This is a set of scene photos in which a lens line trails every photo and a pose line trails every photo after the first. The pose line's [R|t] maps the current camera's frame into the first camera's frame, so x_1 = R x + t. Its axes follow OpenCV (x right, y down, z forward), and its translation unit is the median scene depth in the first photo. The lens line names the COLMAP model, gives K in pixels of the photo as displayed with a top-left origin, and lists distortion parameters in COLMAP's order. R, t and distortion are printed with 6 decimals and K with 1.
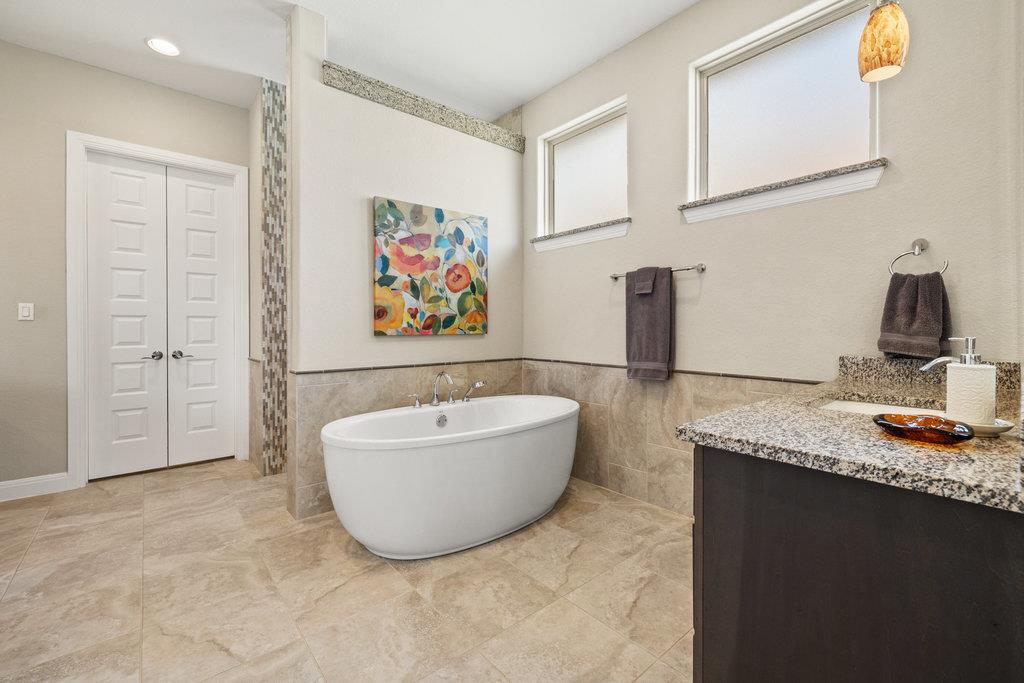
lens RADIAL K [[439.1, 0, 514.4], [0, 439.1, 321.7], [0, 0, 1]] dist [0.000531, -0.000167]
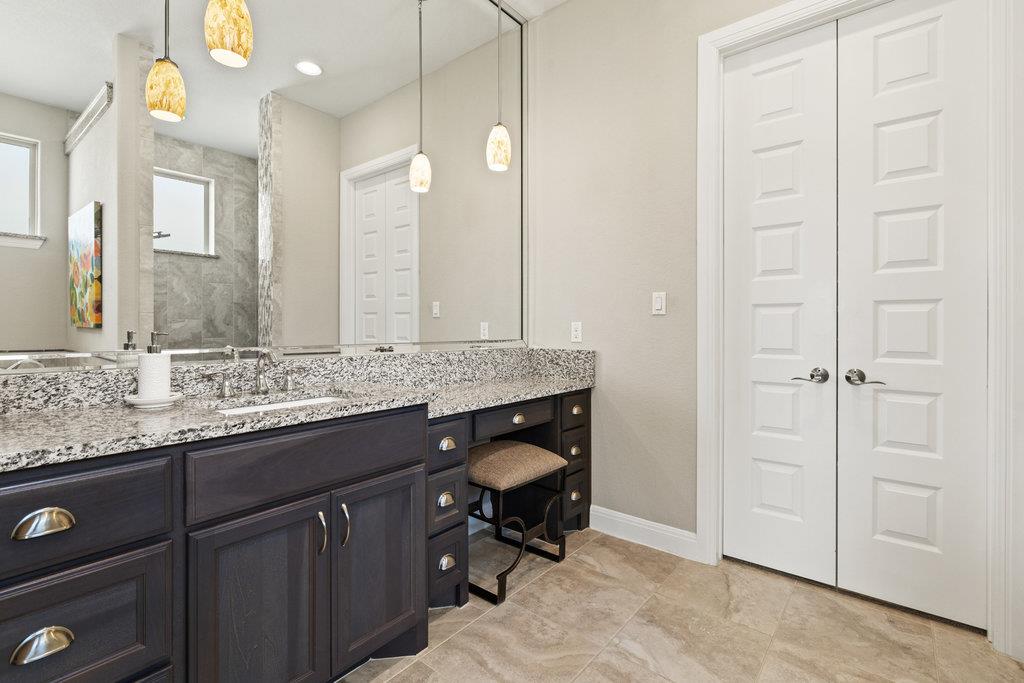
lens RADIAL K [[472.2, 0, 513.9], [0, 472.2, 331.1], [0, 0, 1]] dist [0.000010, -0.000142]
pose [[0.190370, 0.013013, -0.981626, -0.330407], [0.008751, 0.999850, 0.014952, 0.010203], [0.981673, -0.011436, 0.190227, 0.551370]]
